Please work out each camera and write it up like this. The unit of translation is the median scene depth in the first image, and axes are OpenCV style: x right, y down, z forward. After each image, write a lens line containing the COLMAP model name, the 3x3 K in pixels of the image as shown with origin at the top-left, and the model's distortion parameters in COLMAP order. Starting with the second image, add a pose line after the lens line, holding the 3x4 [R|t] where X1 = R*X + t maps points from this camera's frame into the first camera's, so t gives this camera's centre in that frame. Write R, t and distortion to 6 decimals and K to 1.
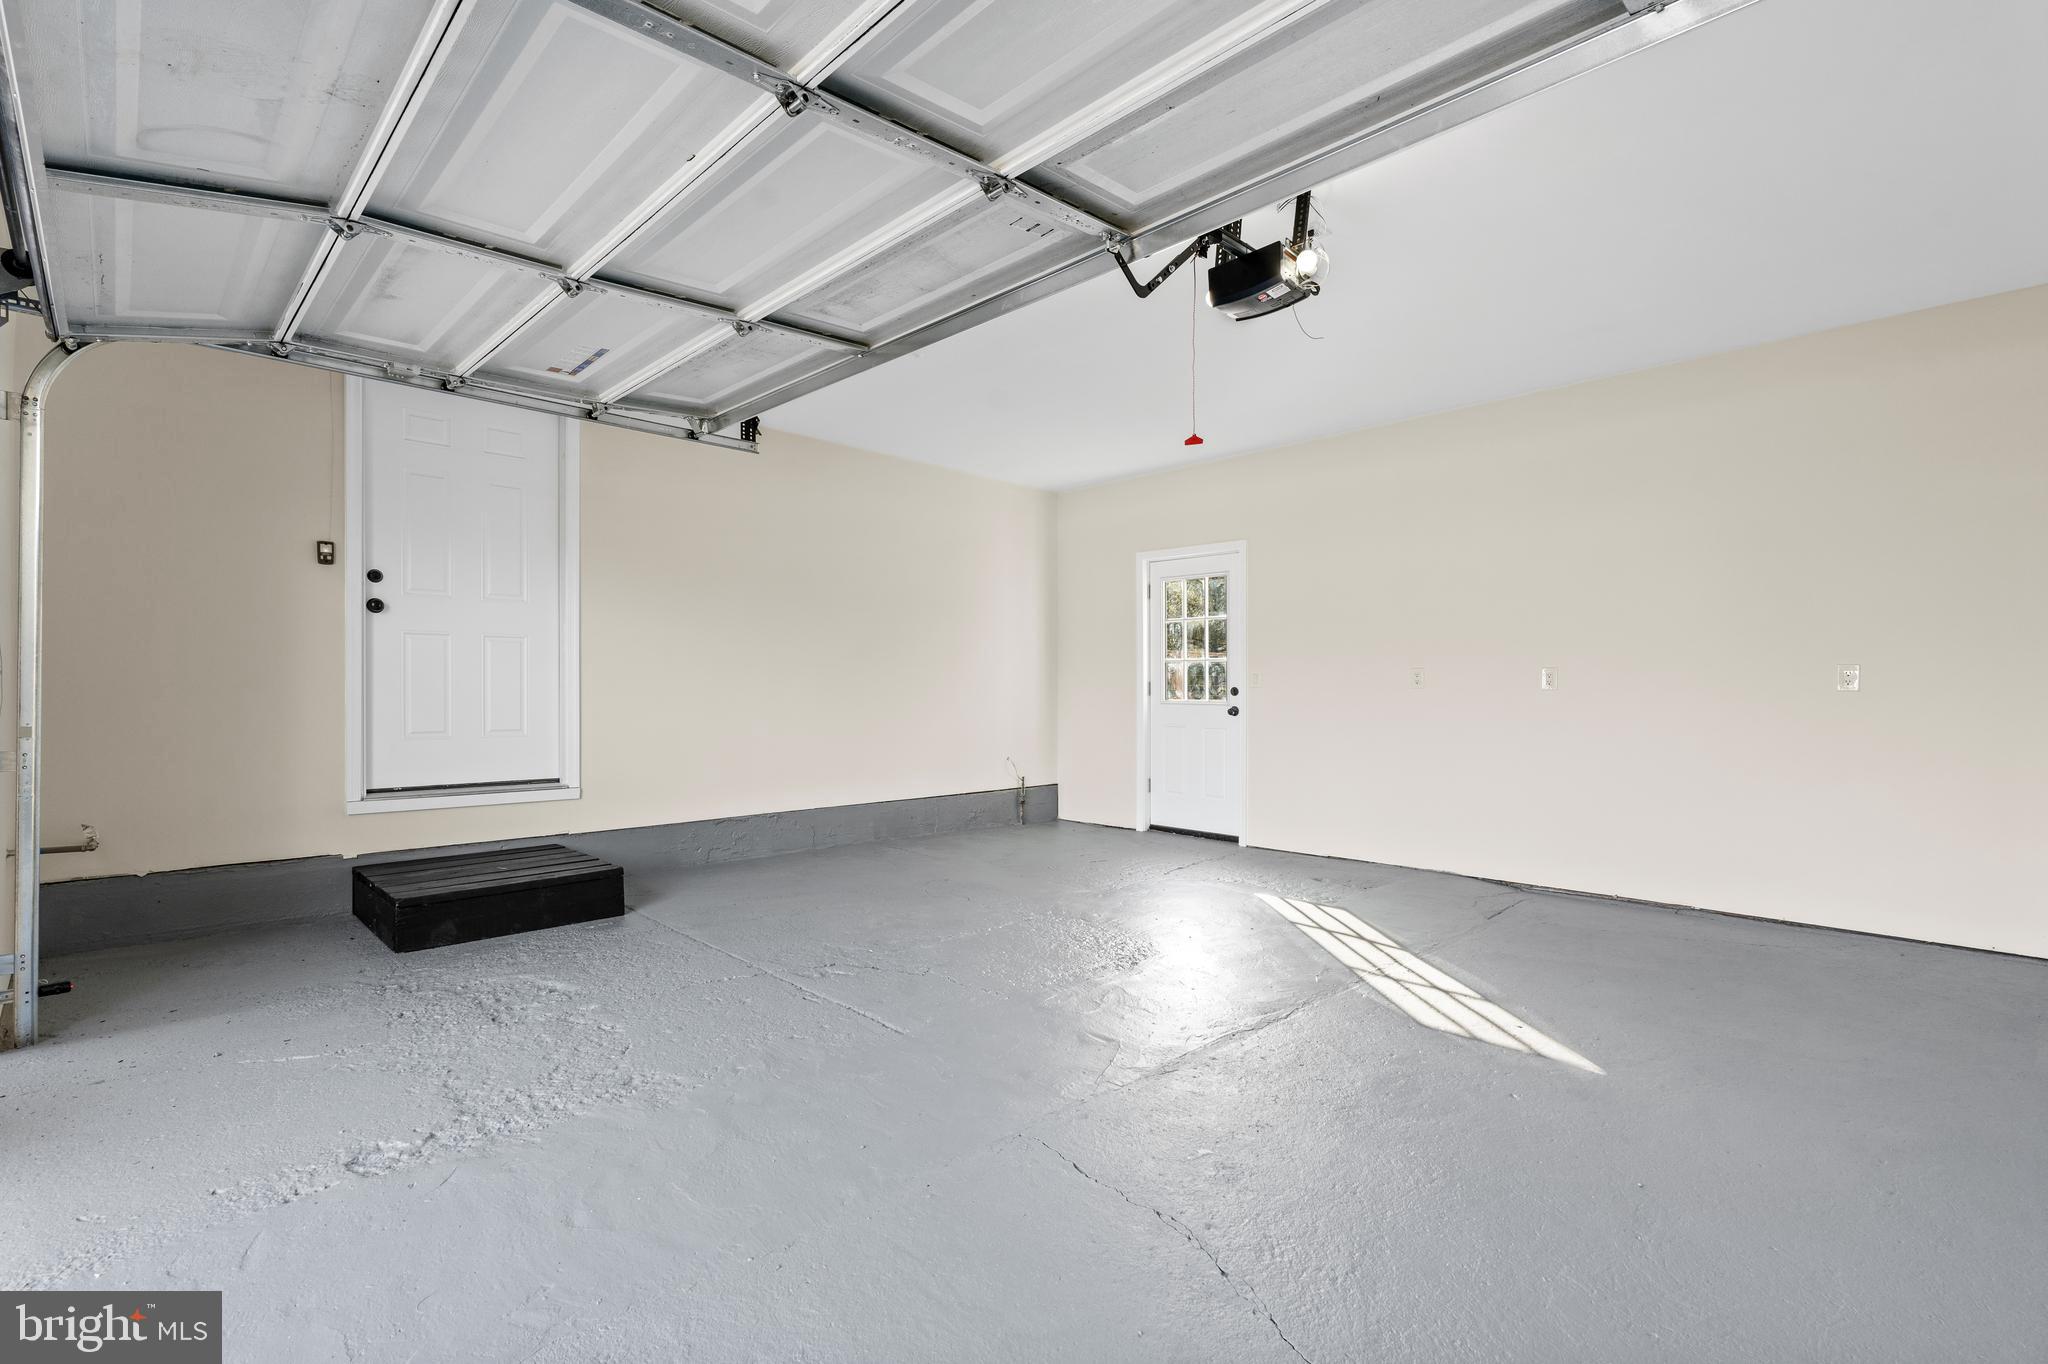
lens RADIAL K [[937.1, 0, 1015.3], [0, 937.1, 675.8], [0, 0, 1]] dist [-0.006239, 0.002615]
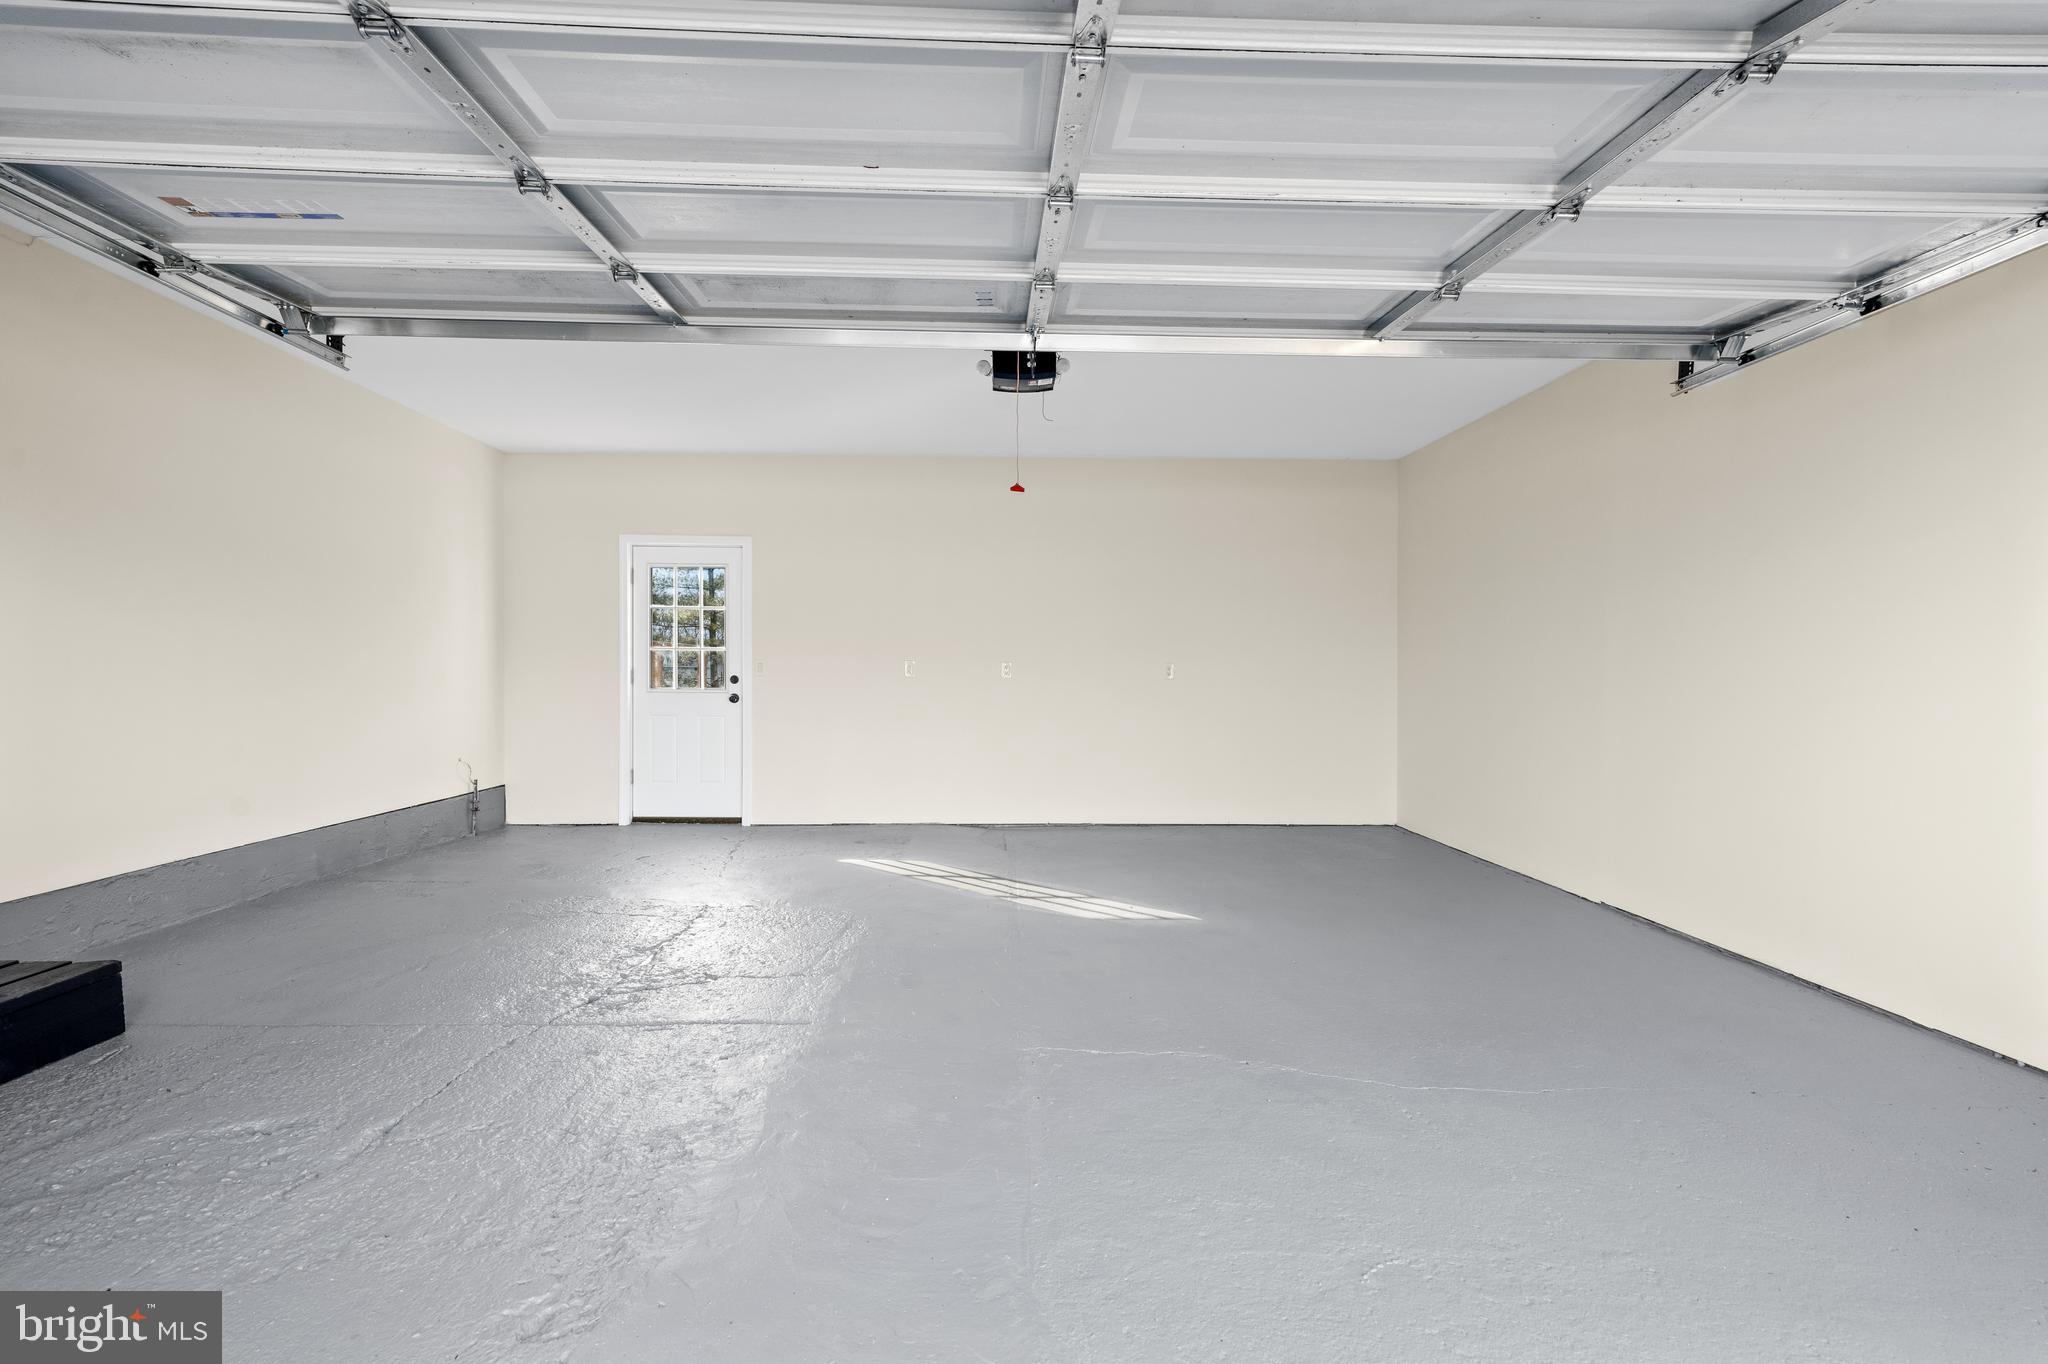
lens RADIAL K [[926.6, 0, 1017.5], [0, 926.6, 658.4], [0, 0, 1]] dist [-0.004966, 0.001521]
pose [[0.662626, 0.011277, 0.748865, -0.324137], [-0.012685, 0.999912, -0.003833, -0.006891], [-0.748843, -0.006960, 0.662711, 0.072309]]
